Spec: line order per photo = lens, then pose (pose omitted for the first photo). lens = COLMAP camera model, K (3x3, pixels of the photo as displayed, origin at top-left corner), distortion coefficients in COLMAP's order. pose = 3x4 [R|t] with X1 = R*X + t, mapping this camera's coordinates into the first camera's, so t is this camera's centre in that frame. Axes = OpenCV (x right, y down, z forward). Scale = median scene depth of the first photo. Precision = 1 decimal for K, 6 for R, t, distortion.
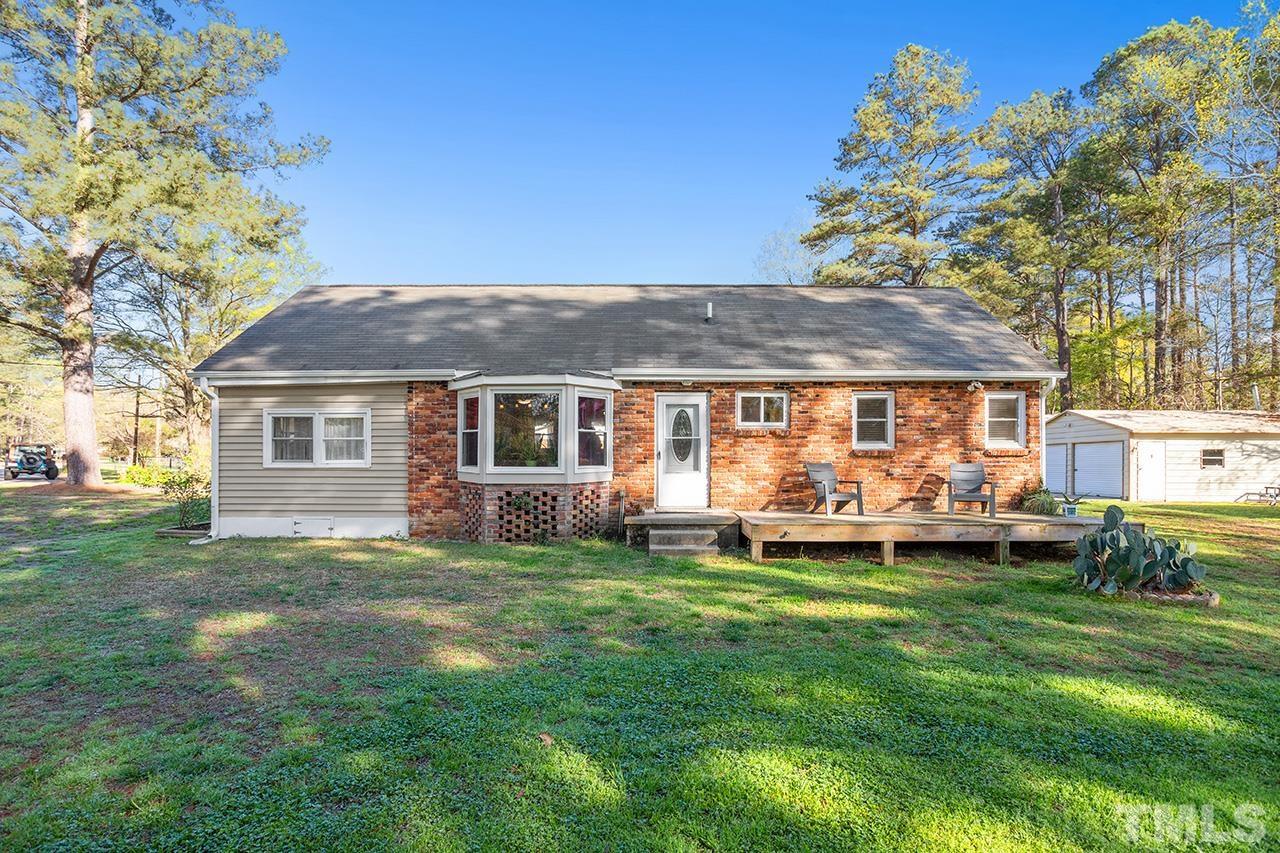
lens RADIAL K [[630.2, 0, 640.0], [0, 630.2, 426.5], [0, 0, 1]] dist [-0.051435, 0.036360]
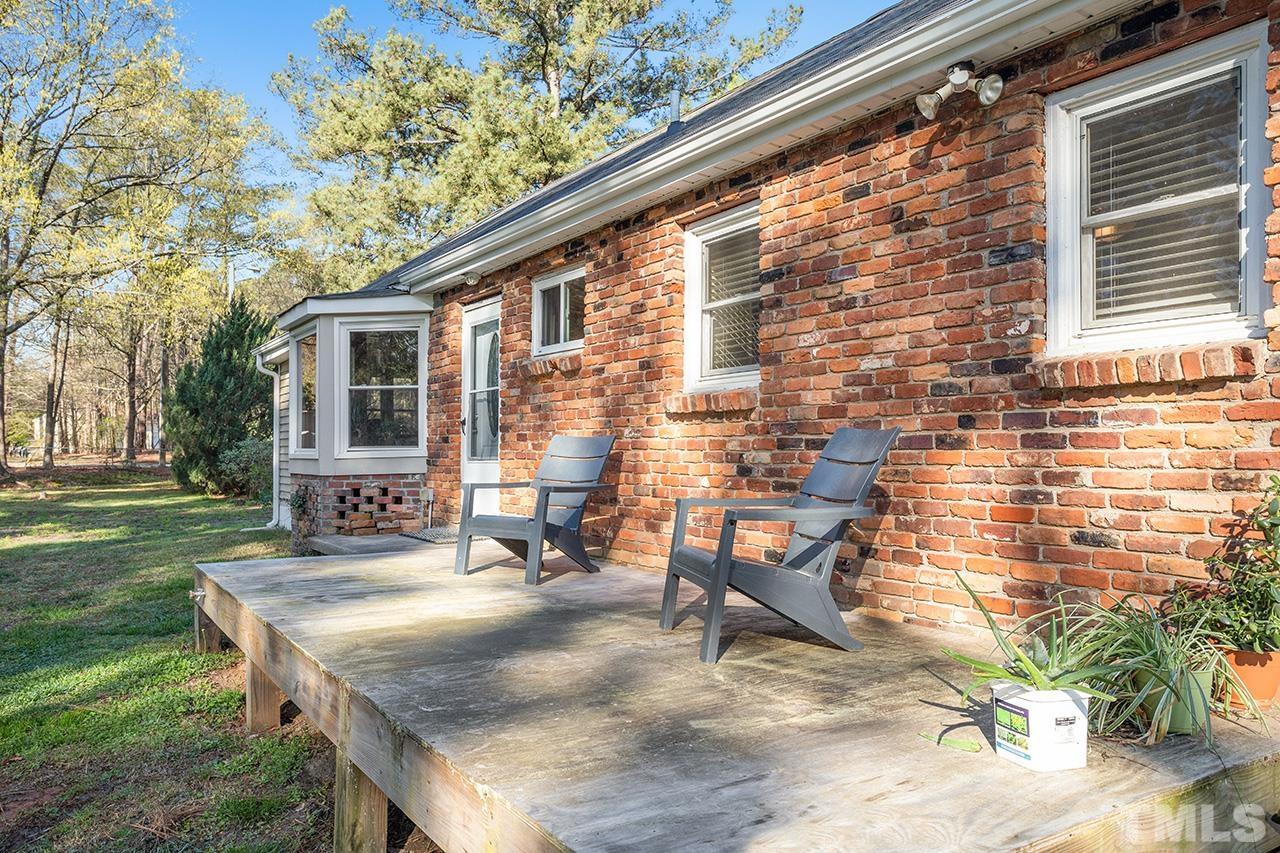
lens RADIAL K [[906.2, 0, 638.6], [0, 906.2, 410.8], [0, 0, 1]] dist [-0.002861, 0.001448]
pose [[0.555218, -0.038368, -0.830820, 0.737008], [0.045718, 0.998833, -0.015575, 0.051586], [0.830448, -0.029336, 0.556324, 0.707081]]
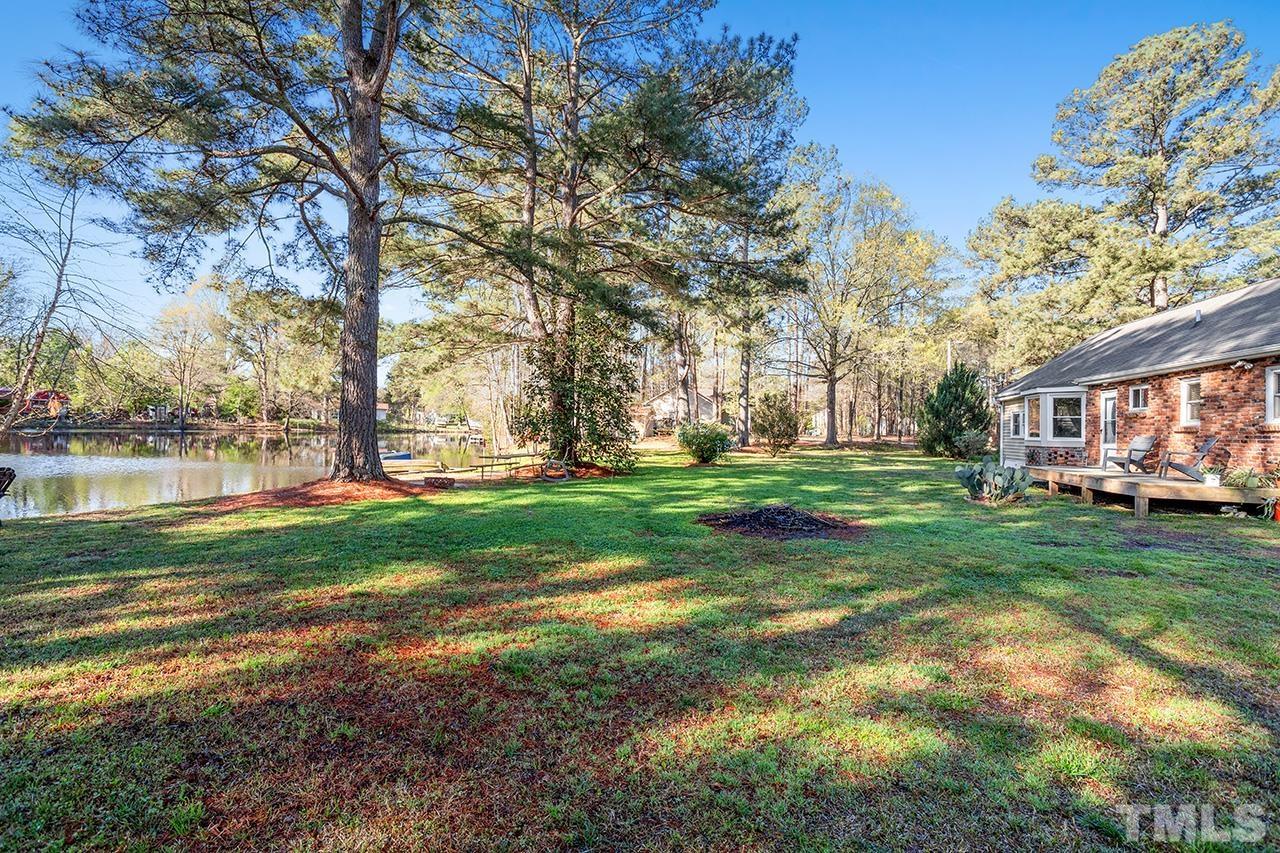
lens RADIAL K [[625.2, 0, 640.6], [0, 625.2, 408.6], [0, 0, 1]] dist [-0.031616, 0.026808]
pose [[-0.217995, -0.039371, -0.975155, 1.763366], [0.016669, 0.998890, -0.044056, 0.037479], [0.975808, -0.025858, -0.217097, 0.232175]]
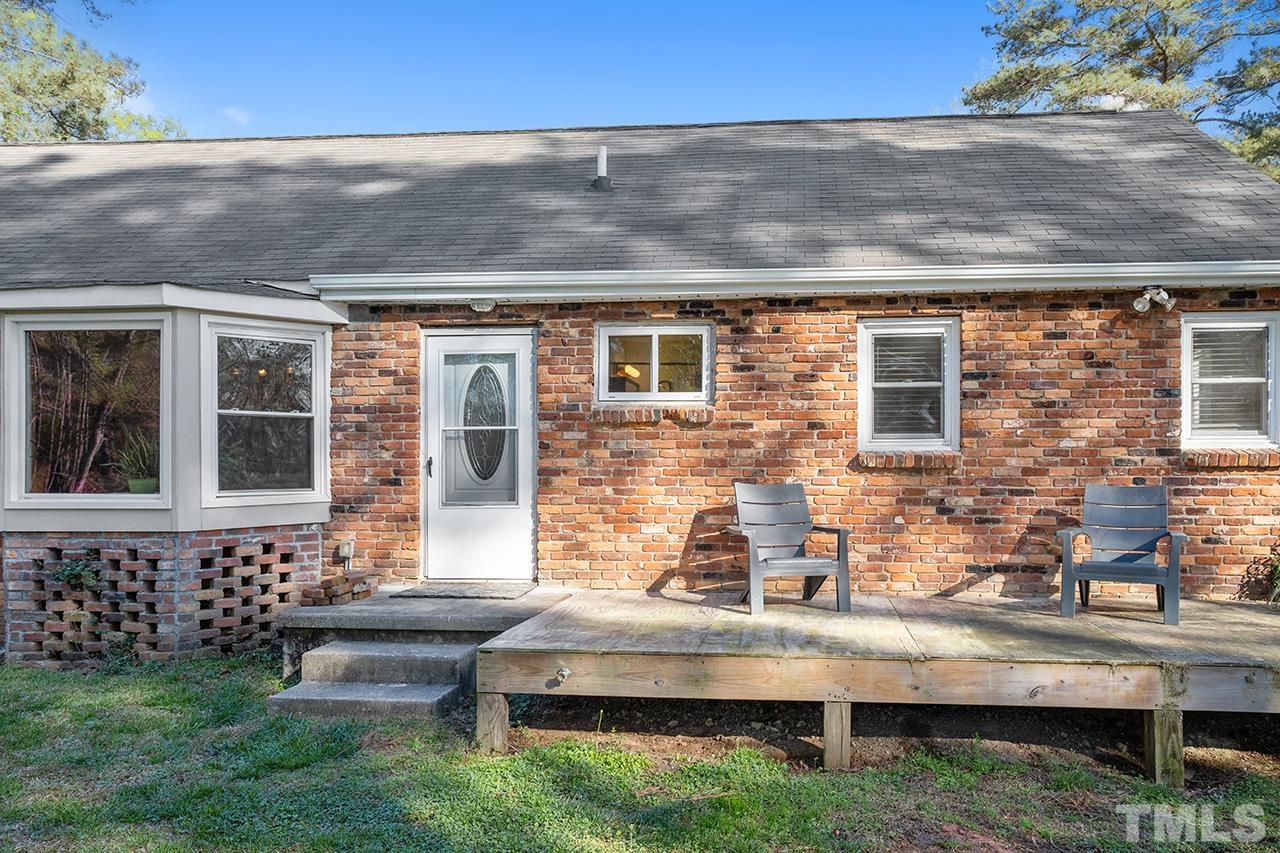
lens RADIAL K [[925.3, 0, 699.8], [0, 925.3, 432.0], [0, 0, 1]] dist [-0.007029, 0.002877]
pose [[0.996002, -0.005061, -0.089183, 0.287365], [0.006377, 0.999875, 0.014476, 0.012250], [0.089099, -0.014987, 0.995910, 0.352706]]
